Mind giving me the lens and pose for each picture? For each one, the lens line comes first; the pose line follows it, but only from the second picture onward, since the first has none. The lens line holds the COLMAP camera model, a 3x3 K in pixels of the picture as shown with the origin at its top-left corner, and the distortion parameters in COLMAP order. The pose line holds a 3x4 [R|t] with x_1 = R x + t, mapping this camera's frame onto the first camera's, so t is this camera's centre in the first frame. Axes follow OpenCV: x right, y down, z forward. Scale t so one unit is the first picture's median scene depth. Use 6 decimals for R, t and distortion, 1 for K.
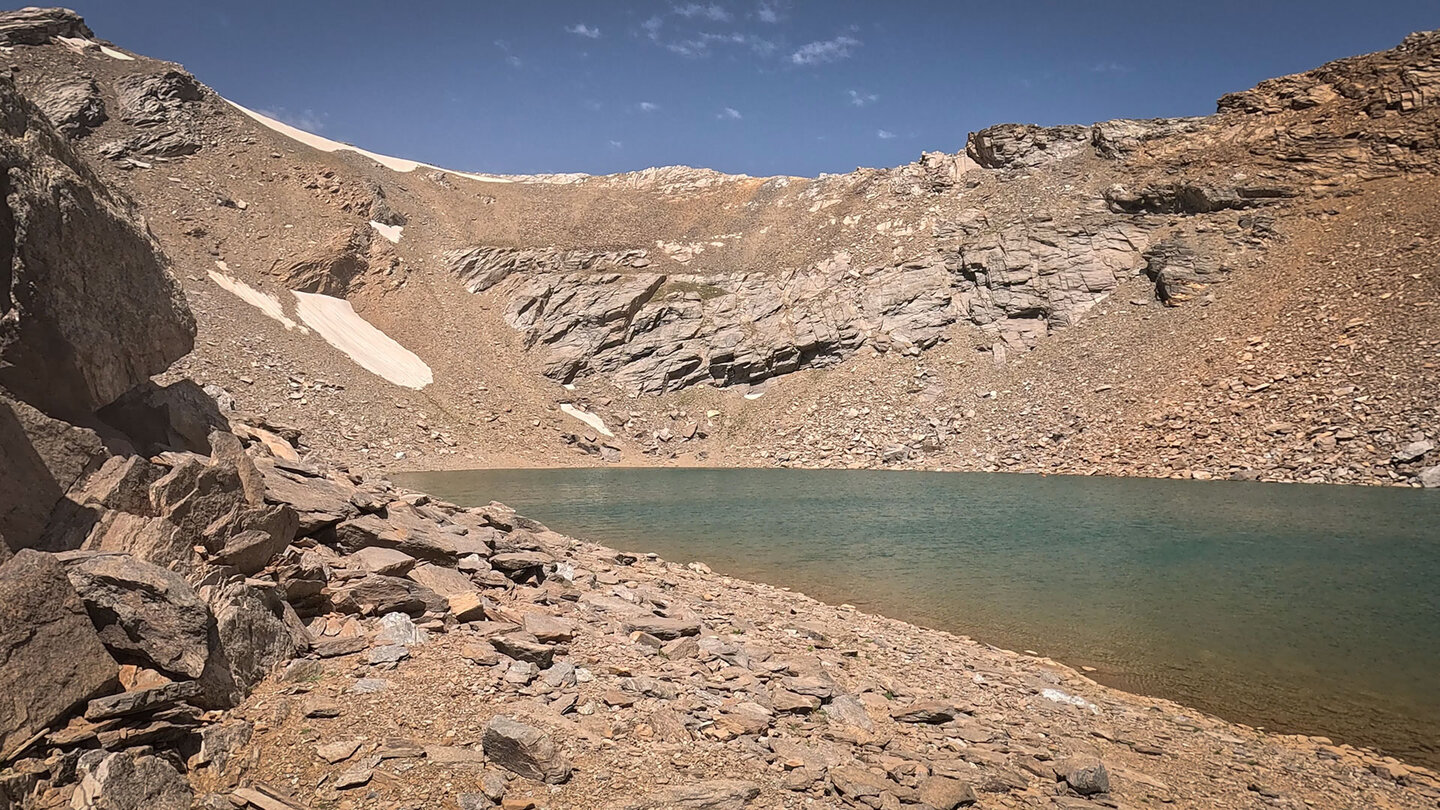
lens RADIAL K [[754.8, 0, 720.0], [0, 754.8, 405.0], [0, 0, 1]] dist [-0.002077, 0.002203]
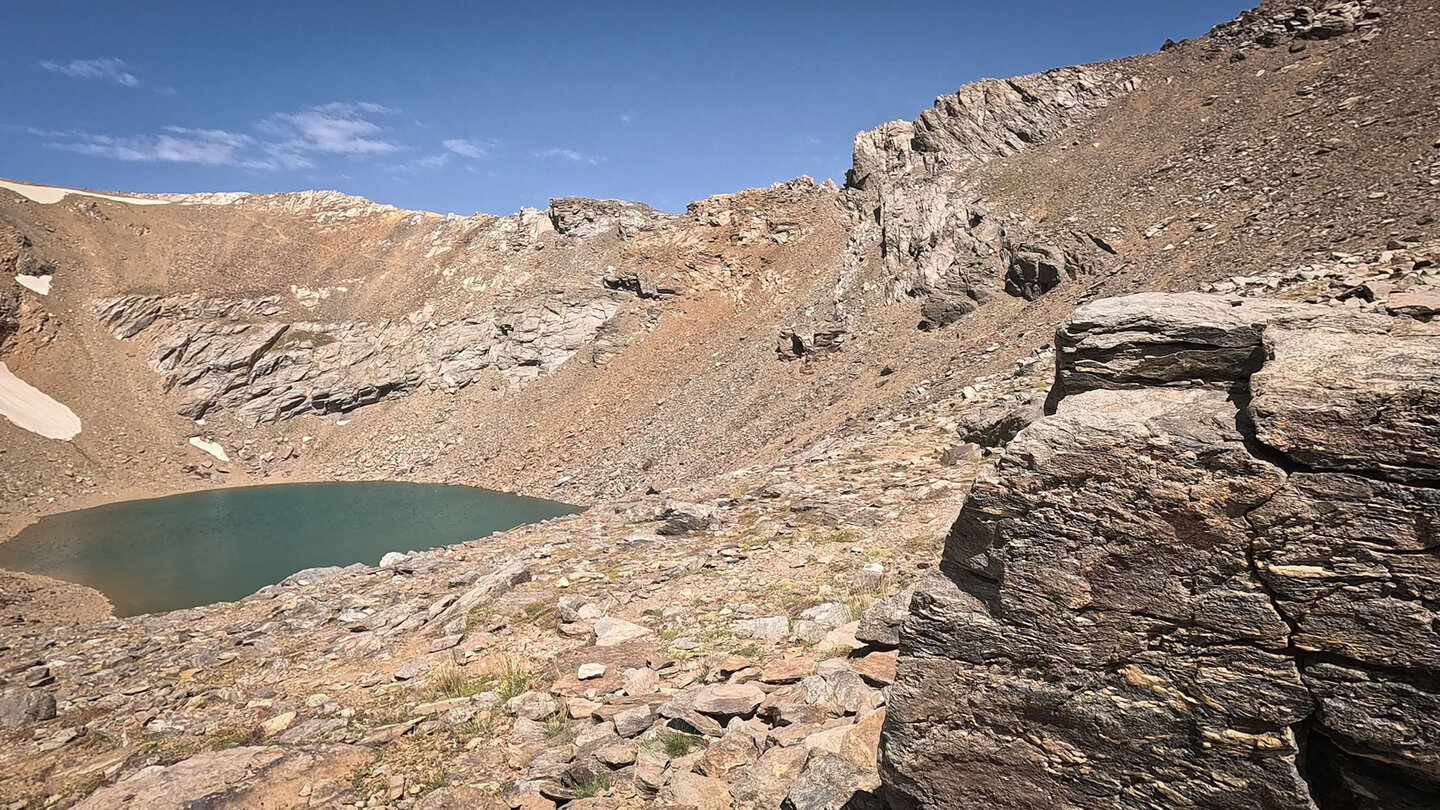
lens RADIAL K [[754.8, 0, 720.0], [0, 754.8, 405.0], [0, 0, 1]] dist [-0.002077, 0.002203]
pose [[0.957477, -0.037484, 0.286064, 0.308781], [0.008580, 0.994785, 0.101631, -0.177428], [-0.288382, -0.094855, 0.952806, -0.589711]]
